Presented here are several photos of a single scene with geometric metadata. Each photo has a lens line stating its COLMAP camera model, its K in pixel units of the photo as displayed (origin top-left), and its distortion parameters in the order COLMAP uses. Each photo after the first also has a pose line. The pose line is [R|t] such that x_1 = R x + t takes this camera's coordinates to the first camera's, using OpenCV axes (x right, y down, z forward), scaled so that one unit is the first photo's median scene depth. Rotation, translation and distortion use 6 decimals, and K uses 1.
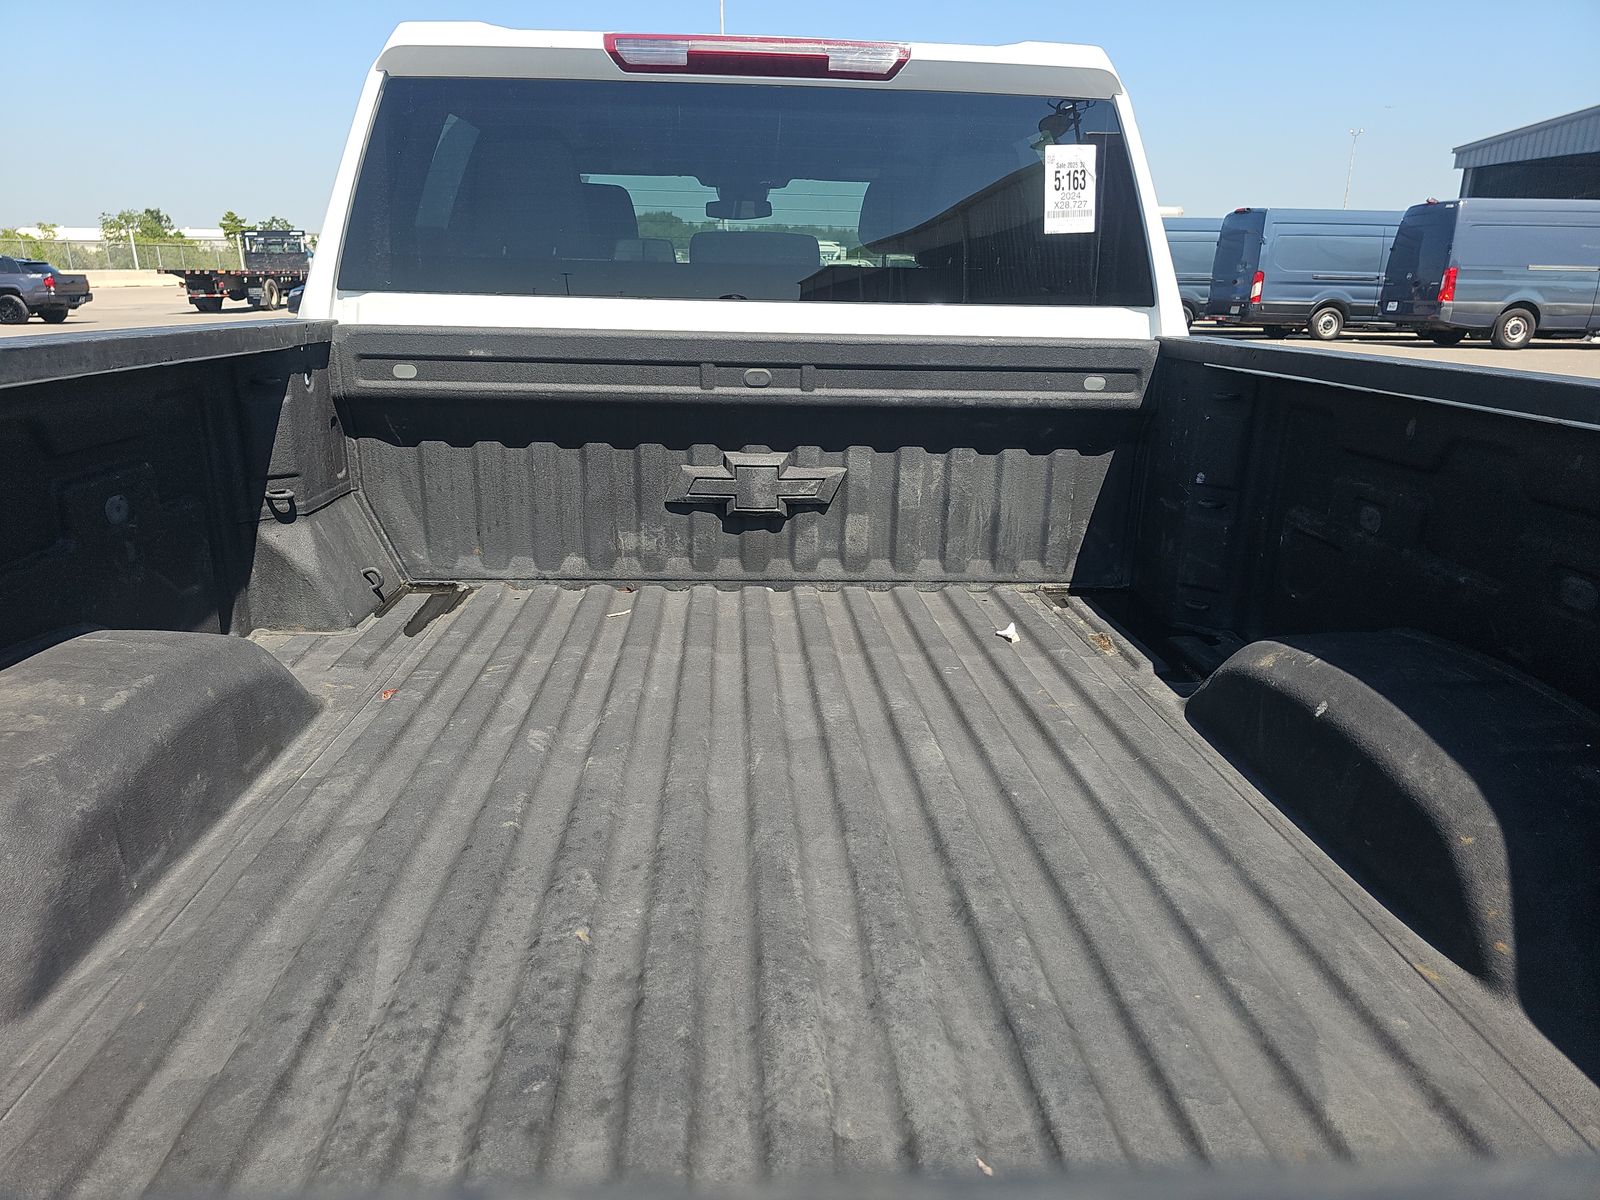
lens RADIAL K [[1069.0, 0, 791.0], [0, 1069.0, 599.2], [0, 0, 1]] dist [0.031097, -0.018758]
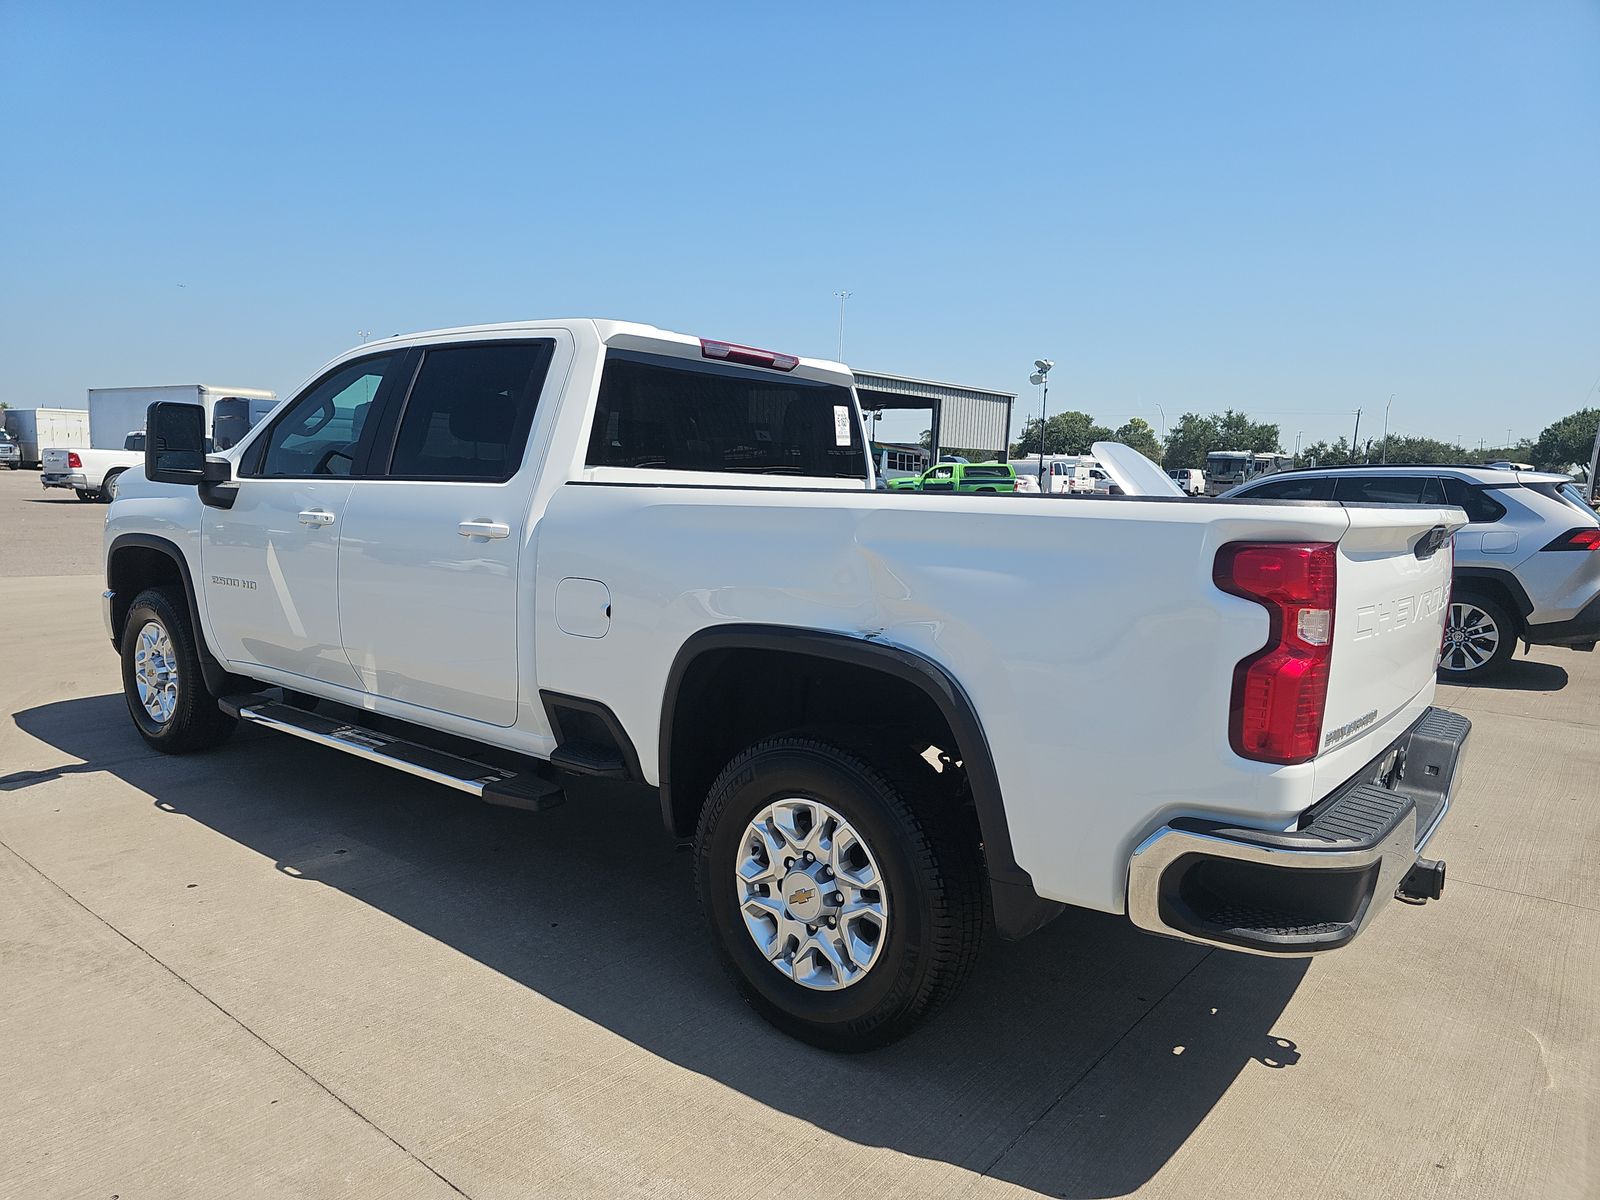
lens RADIAL K [[1069.0, 0, 801.4], [0, 1069.0, 598.7], [0, 0, 1]] dist [0.031097, -0.018758]
pose [[0.654235, -0.074328, 0.752630, -0.141347], [0.193827, 0.978400, -0.071863, 0.009526], [-0.731032, 0.192895, 0.654511, -0.027535]]
